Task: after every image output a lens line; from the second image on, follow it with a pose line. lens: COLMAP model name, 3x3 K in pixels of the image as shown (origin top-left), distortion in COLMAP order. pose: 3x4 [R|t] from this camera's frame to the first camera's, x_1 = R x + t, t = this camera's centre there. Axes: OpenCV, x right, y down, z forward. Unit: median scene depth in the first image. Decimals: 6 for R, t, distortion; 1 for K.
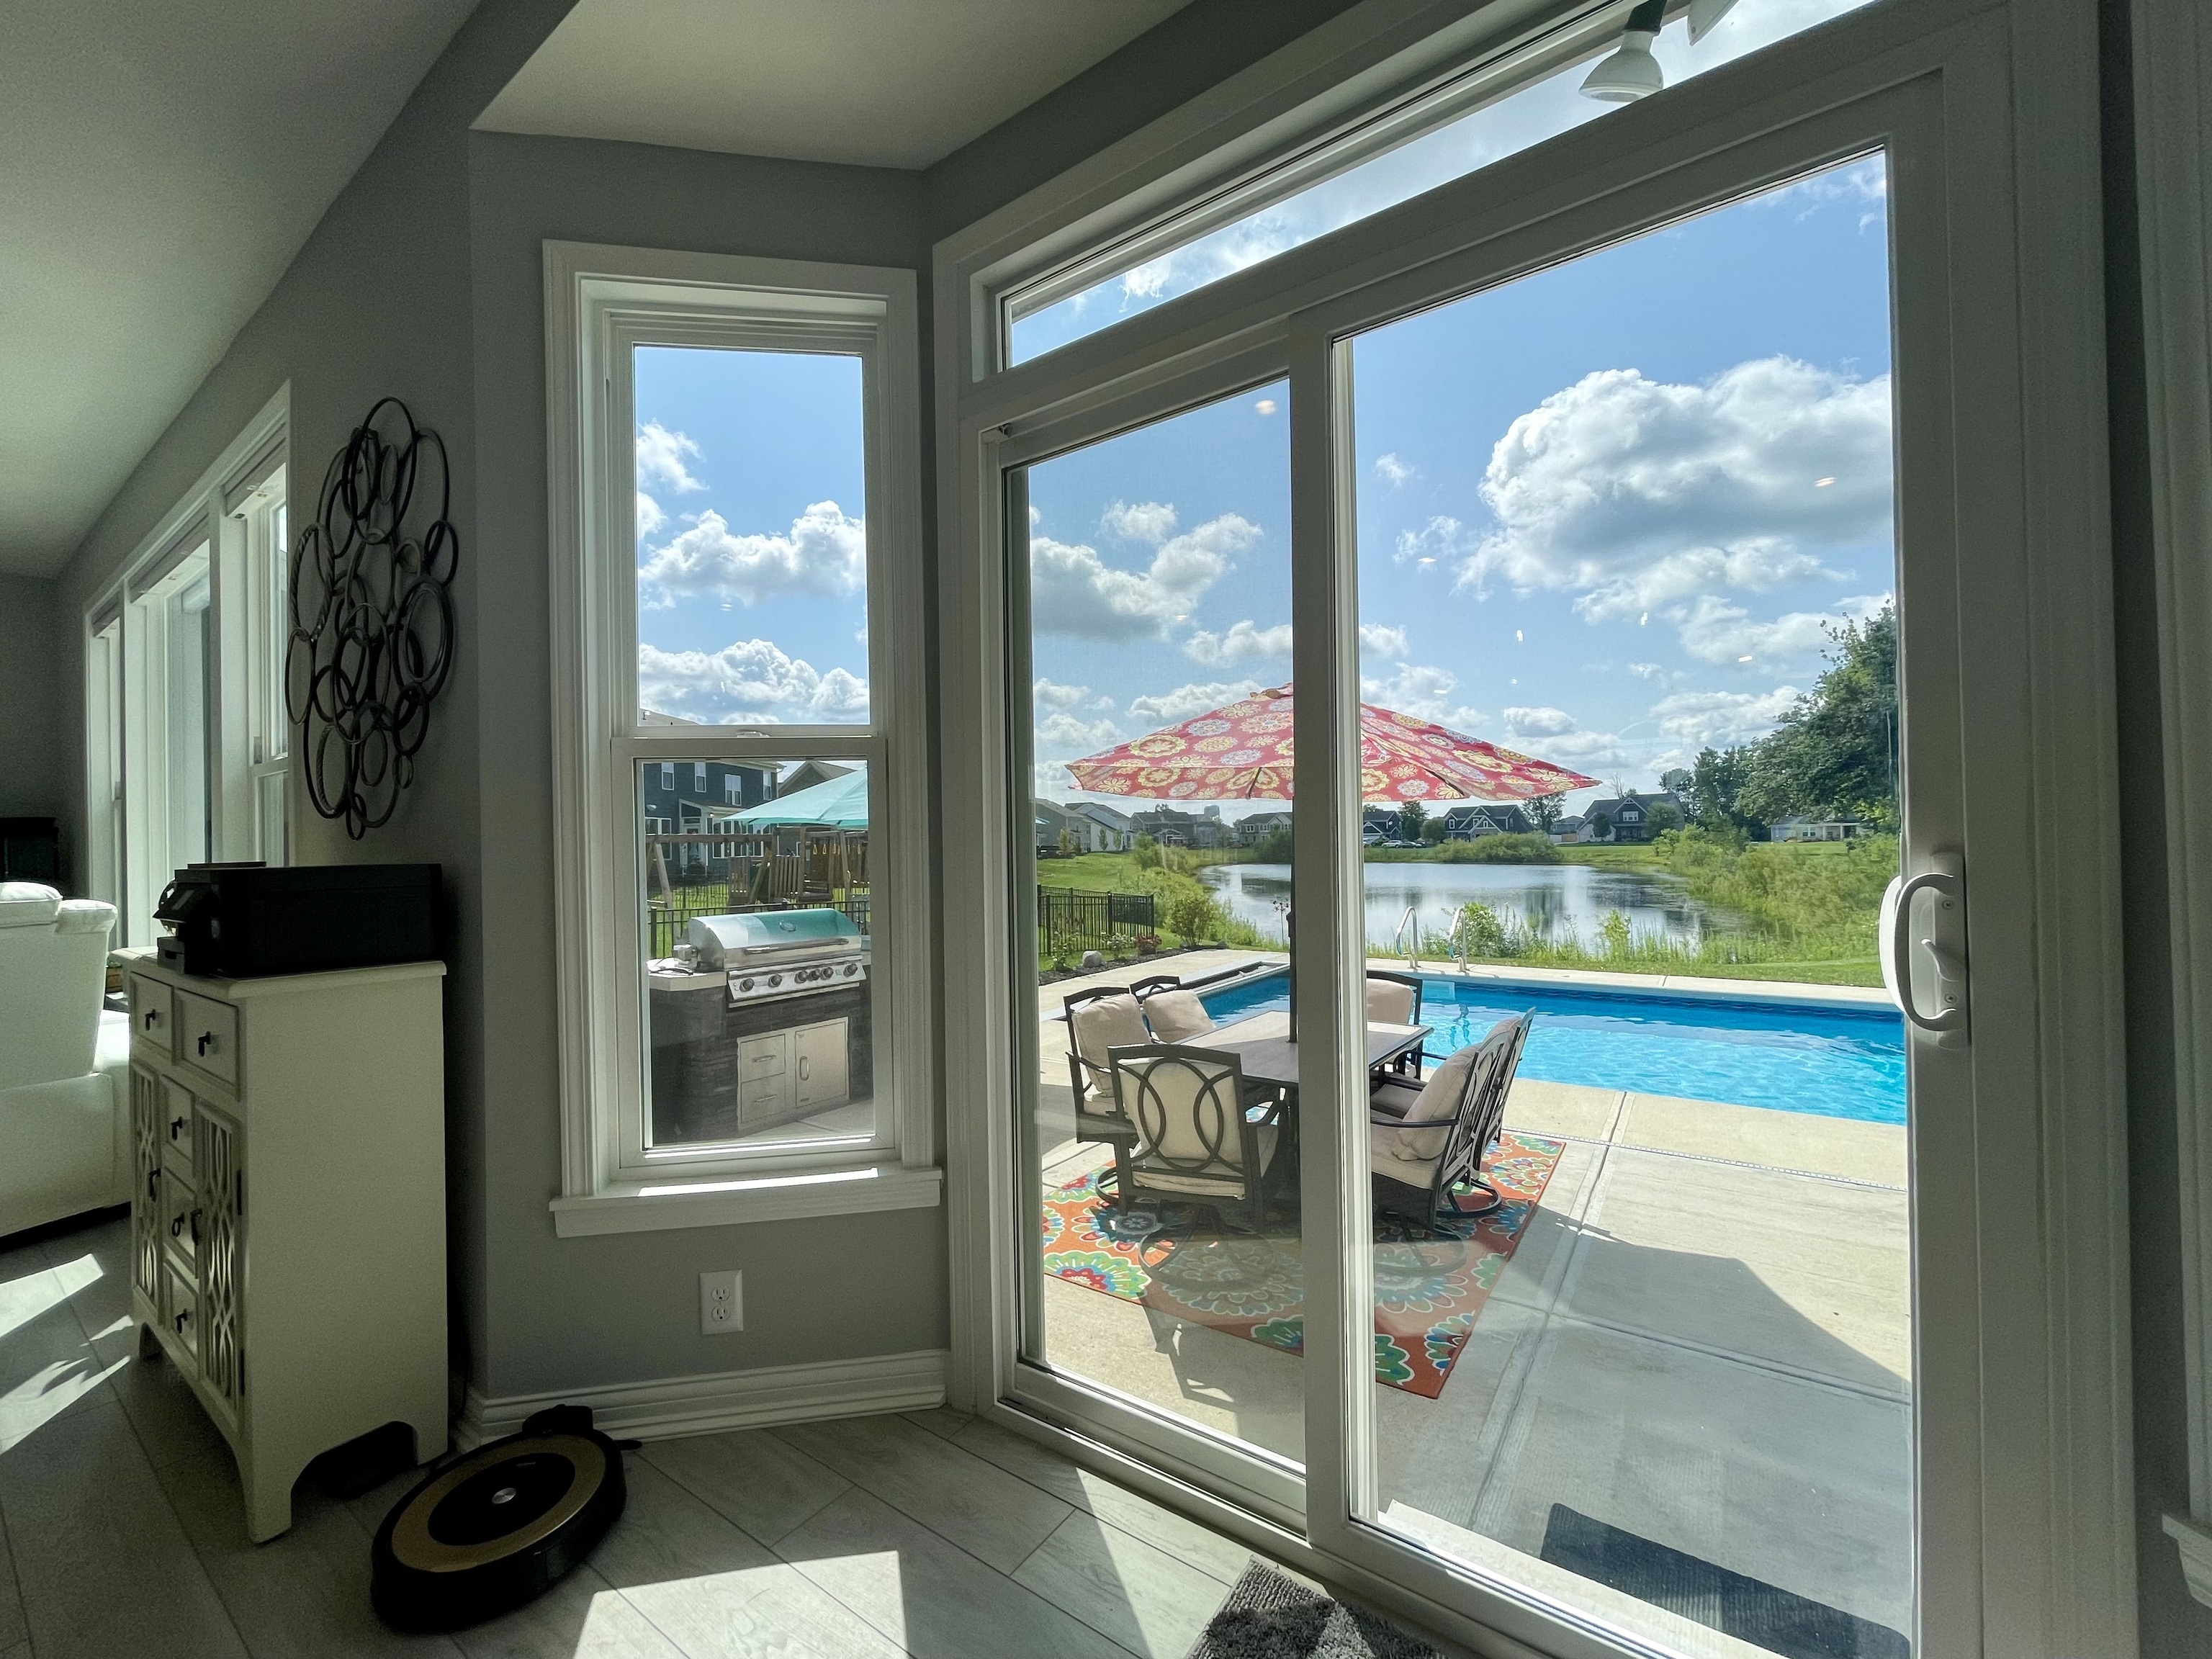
lens RADIAL K [[894.6, 0, 1099.1], [0, 894.6, 838.6], [0, 0, 1]] dist [-0.002986, 0.001822]
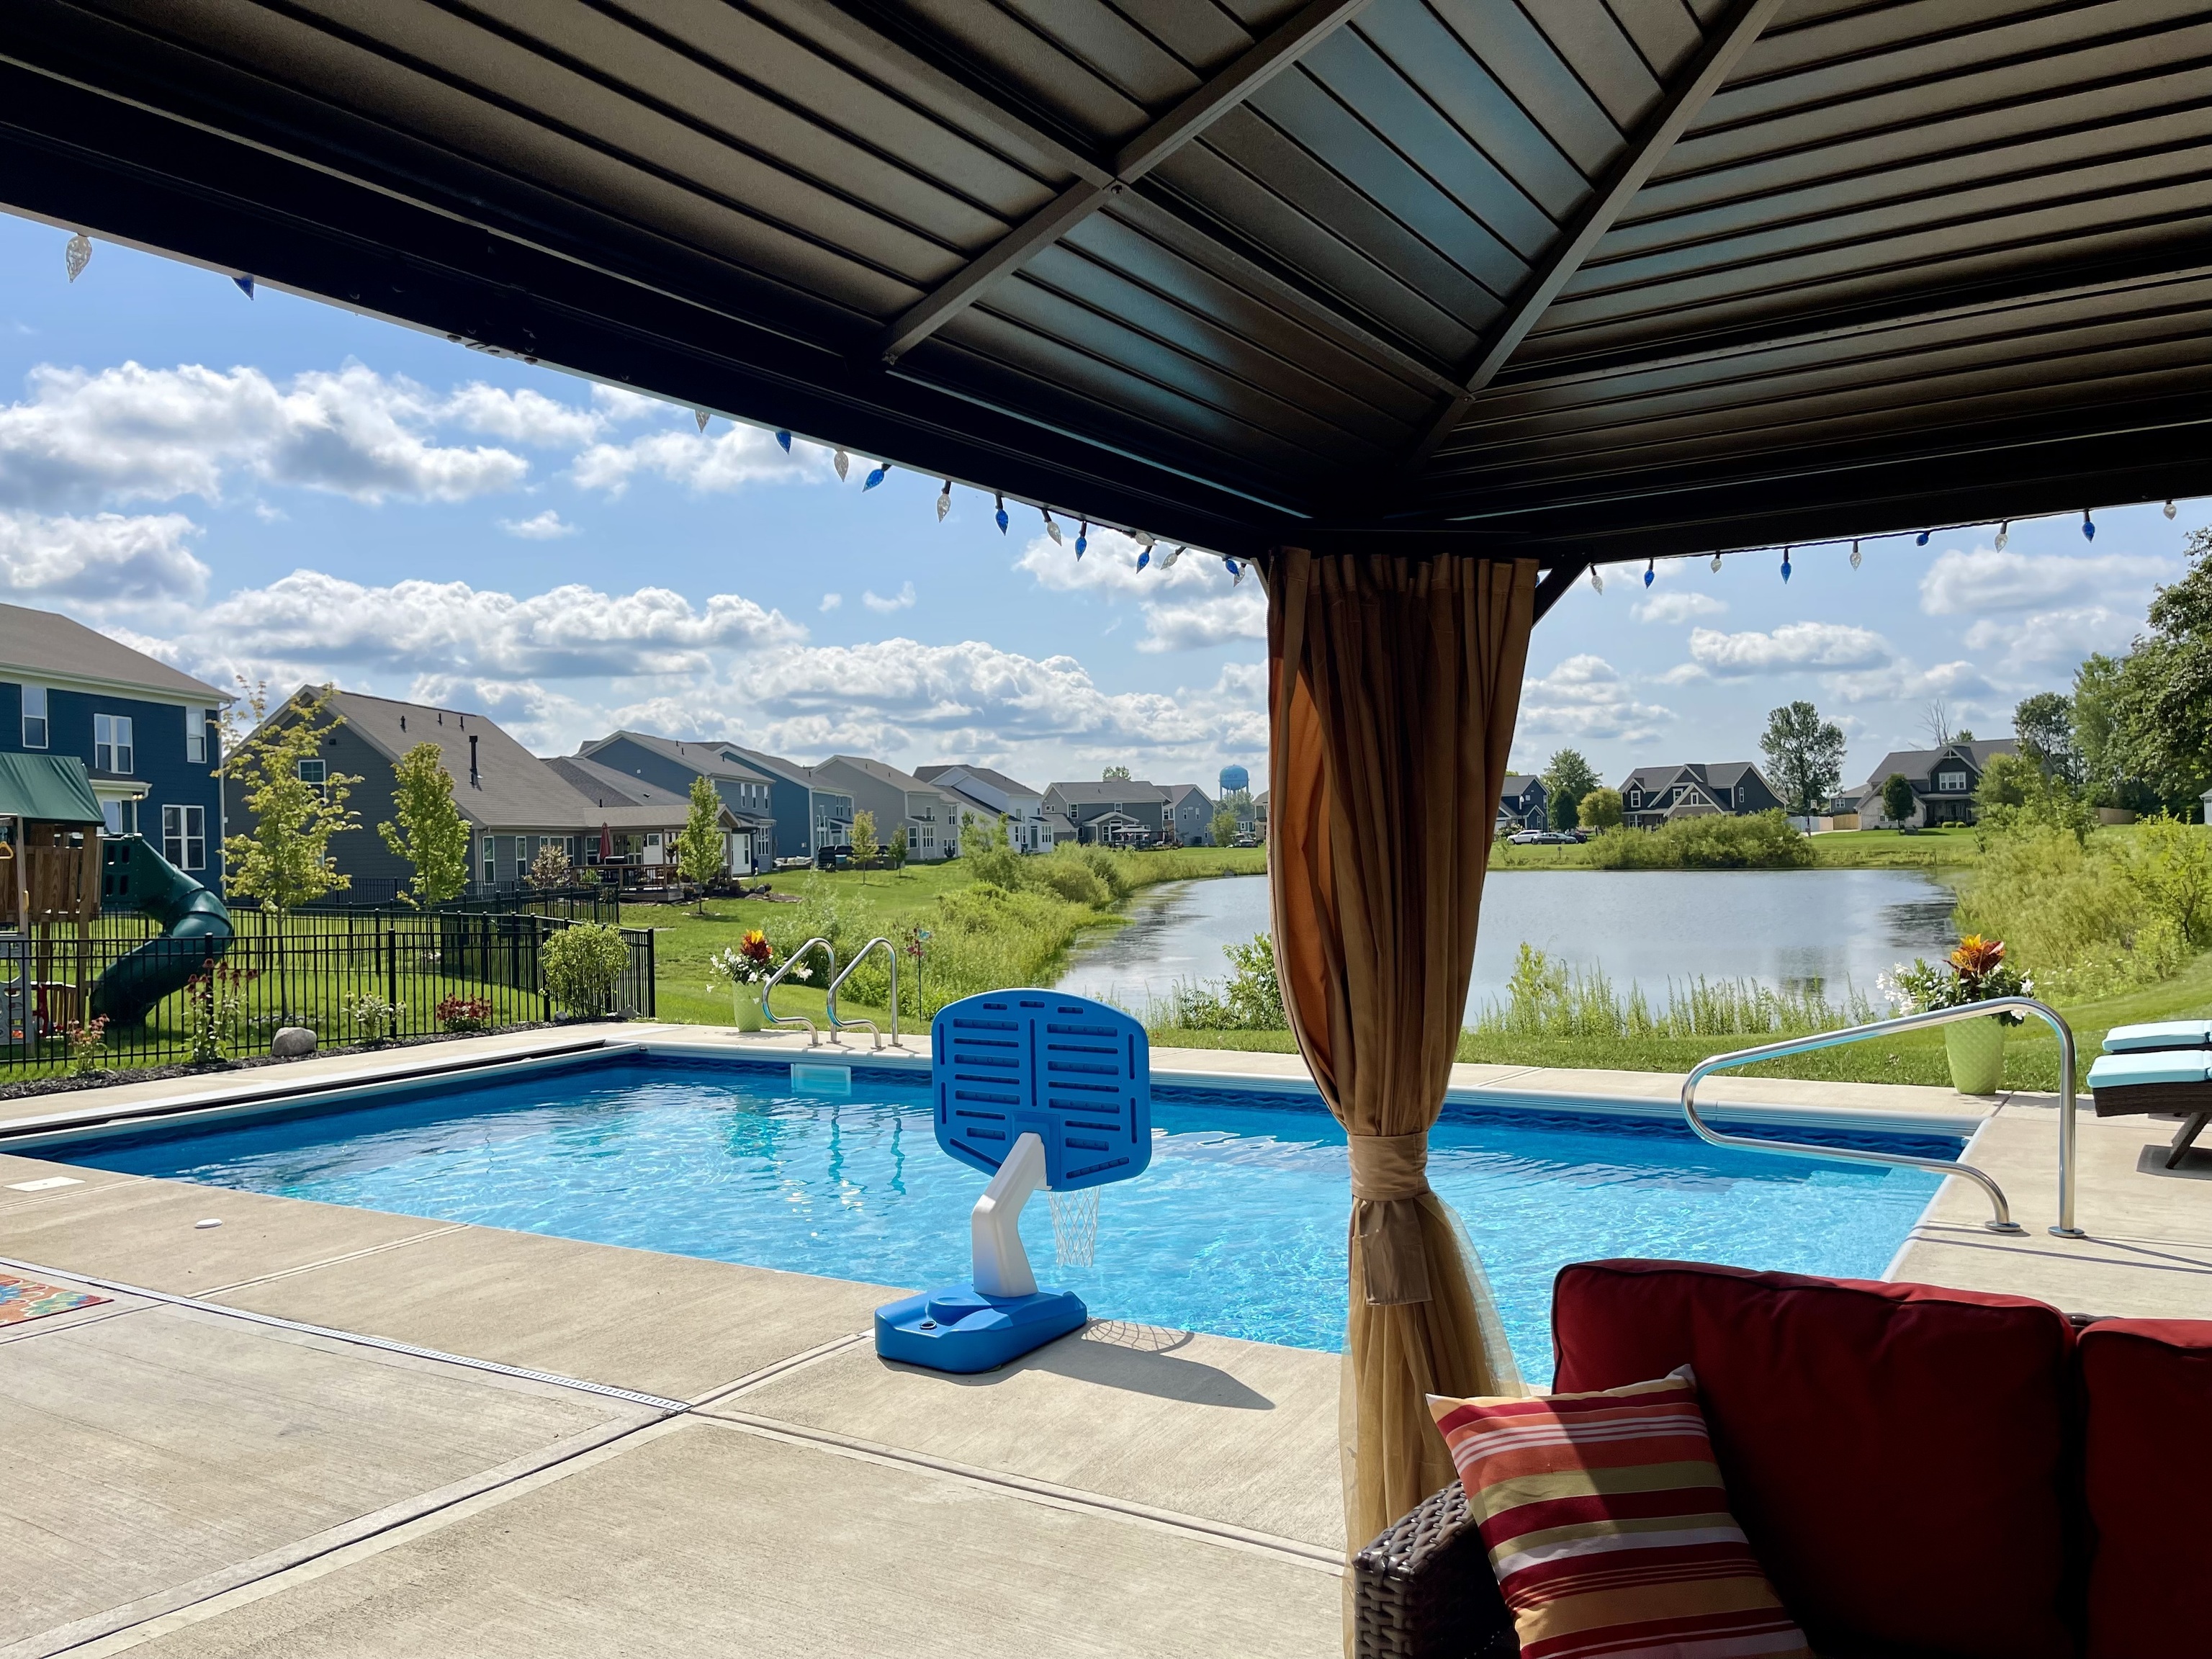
lens RADIAL K [[1668.8, 0, 1110.2], [0, 1668.8, 835.0], [0, 0, 1]] dist [0.064468, -0.080545]
pose [[0.999036, -0.010550, 0.042604, 0.137595], [0.010480, 0.999943, 0.001869, 0.002727], [-0.042622, -0.001421, 0.999090, -0.023445]]
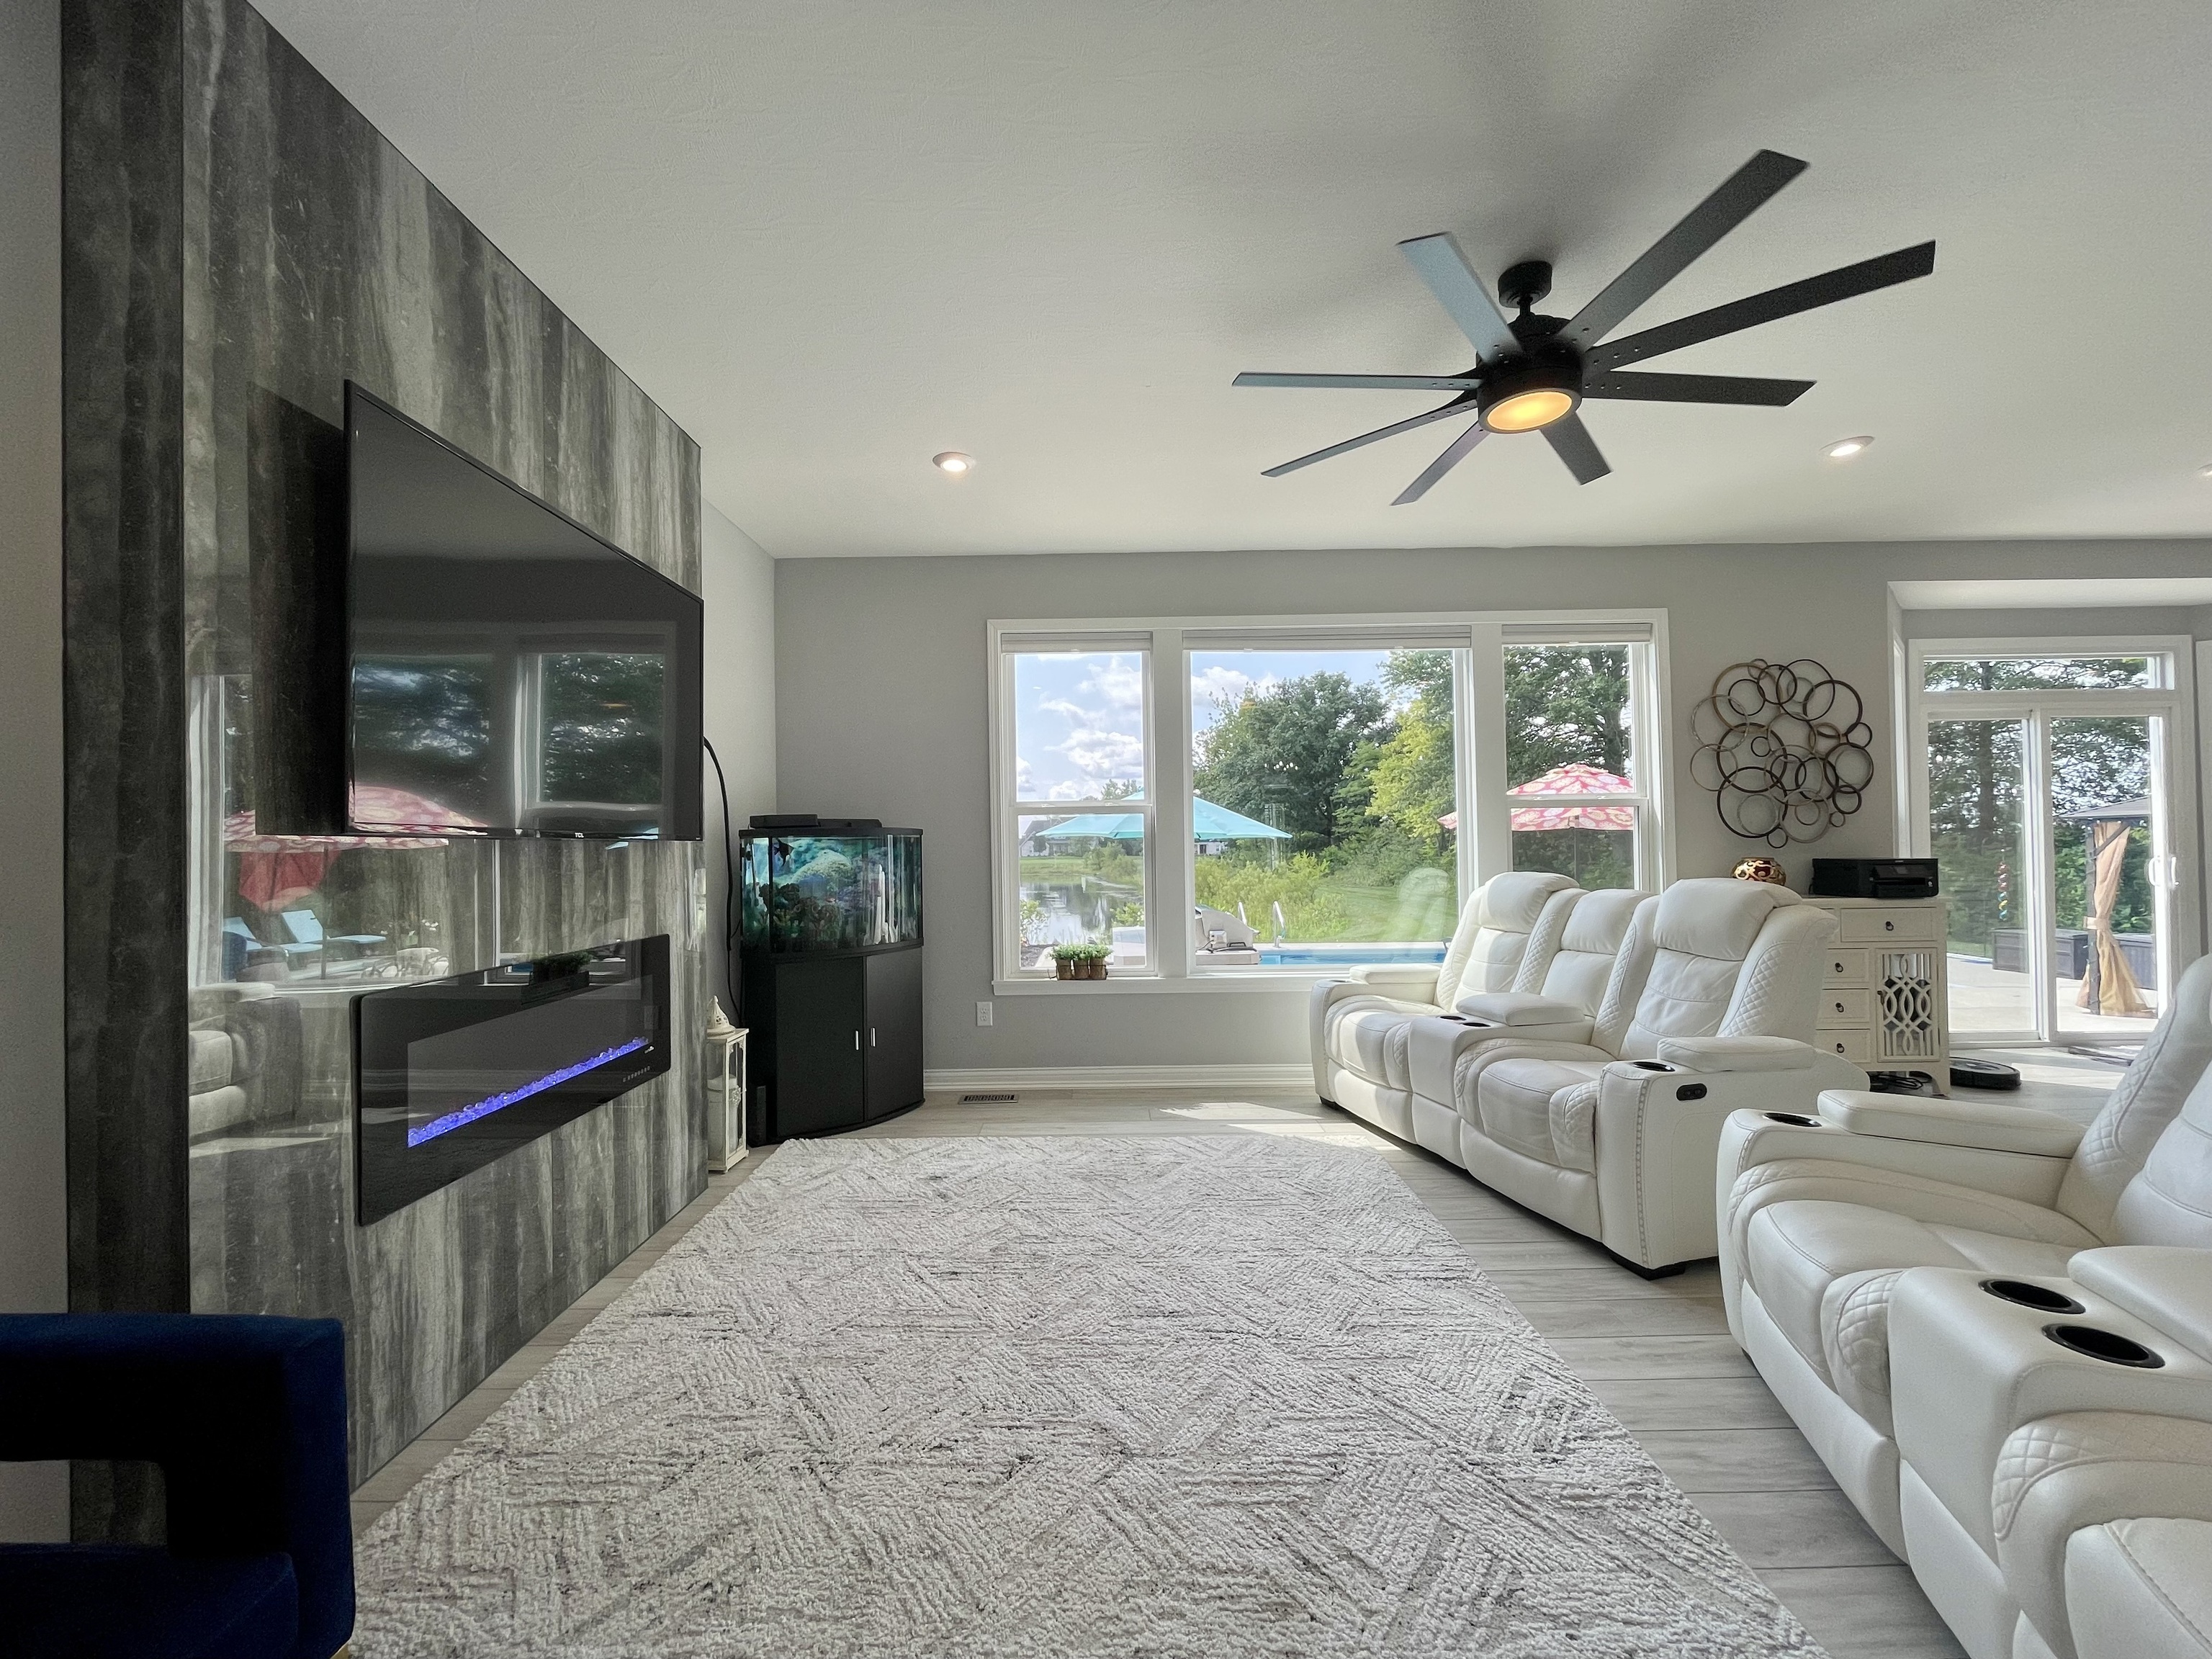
lens RADIAL K [[894.6, 0, 1095.2], [0, 894.6, 838.2], [0, 0, 1]] dist [-0.002986, 0.001822]
pose [[0.819210, 0.014186, 0.573318, -0.171061], [-0.004924, 0.999831, -0.017703, 0.001049], [-0.573473, 0.011679, 0.819141, 0.007520]]
